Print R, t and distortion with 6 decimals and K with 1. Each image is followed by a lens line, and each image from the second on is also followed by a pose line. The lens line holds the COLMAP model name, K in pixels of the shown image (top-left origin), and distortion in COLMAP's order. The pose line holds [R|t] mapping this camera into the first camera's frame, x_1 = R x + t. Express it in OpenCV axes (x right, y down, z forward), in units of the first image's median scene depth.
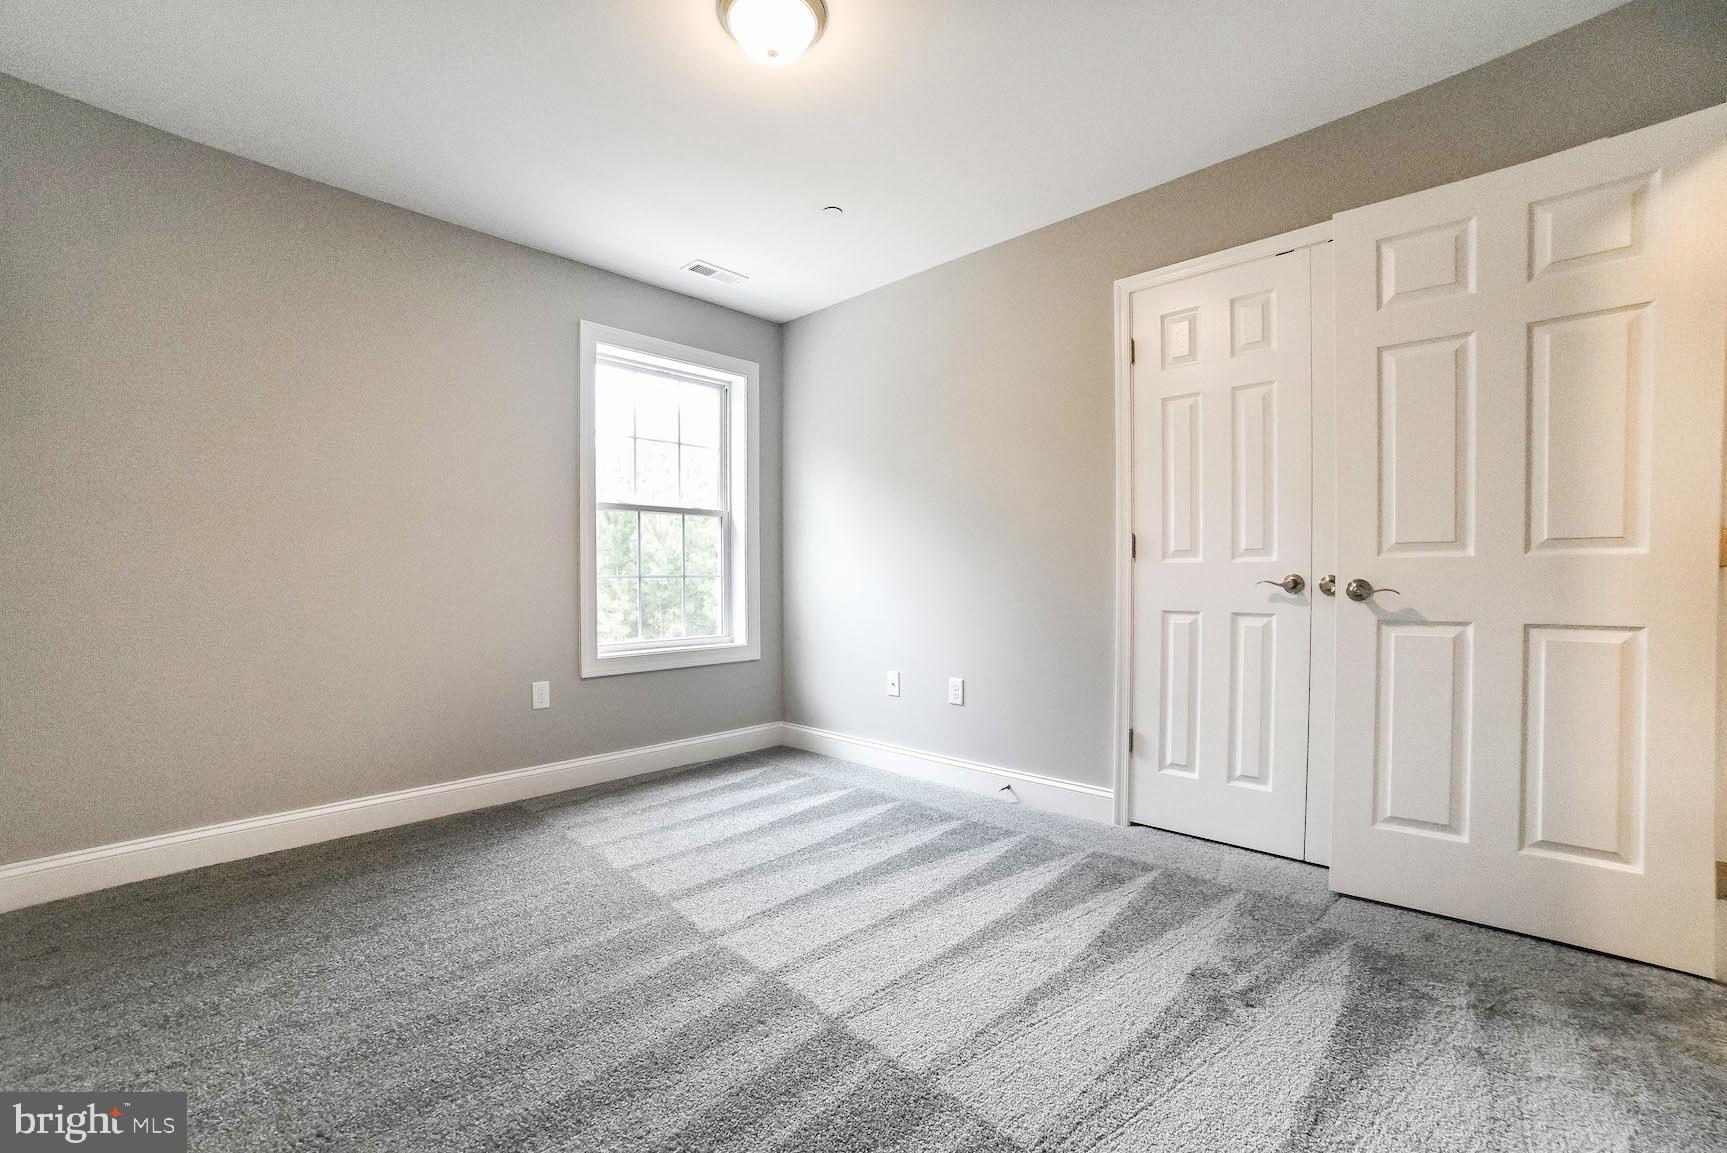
lens RADIAL K [[739.8, 0, 879.1], [0, 739.8, 589.7], [0, 0, 1]] dist [-0.092037, 0.045313]
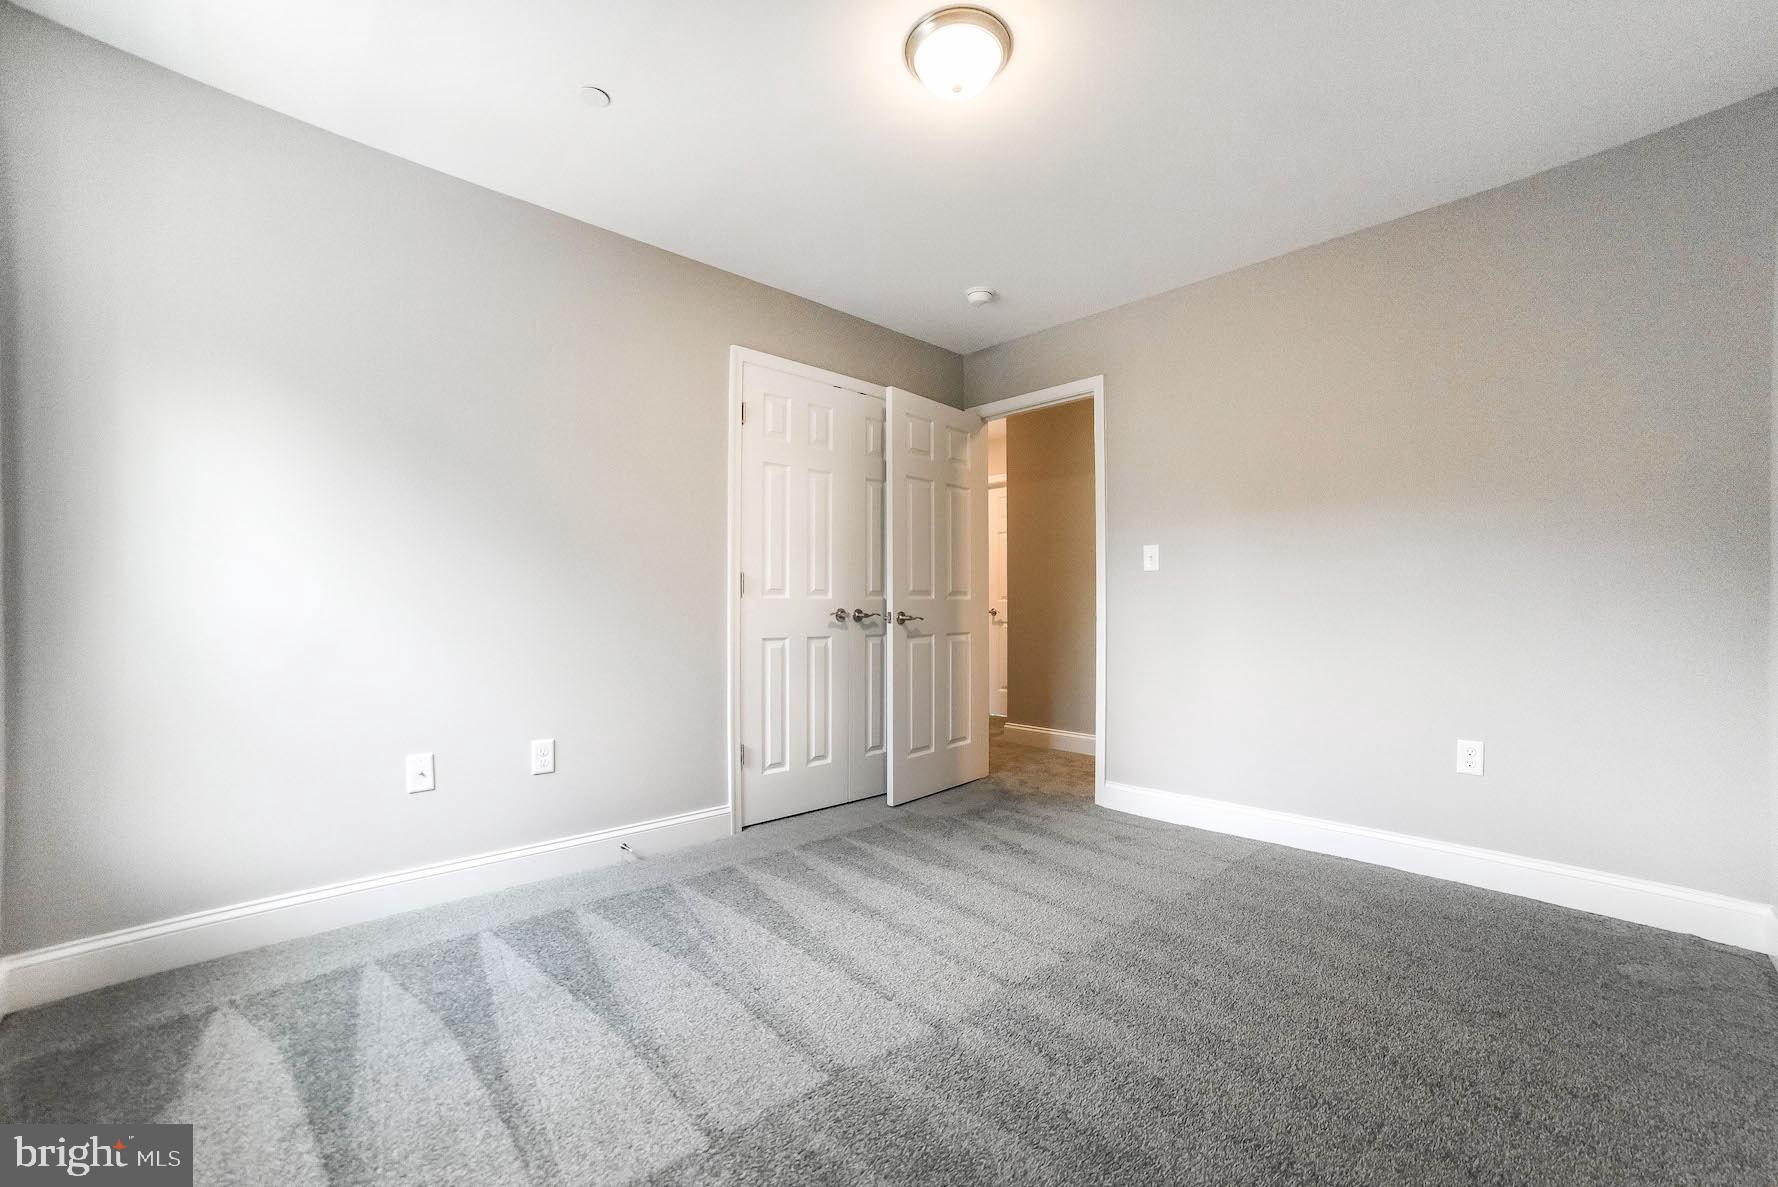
lens RADIAL K [[710.9, 0, 883.4], [0, 710.9, 610.1], [0, 0, 1]] dist [-0.075436, 0.034383]
pose [[0.057931, 0.004963, 0.998308, -0.788495], [0.022877, 0.999718, -0.006298, -0.006669], [-0.998058, 0.023203, 0.057801, 0.759655]]
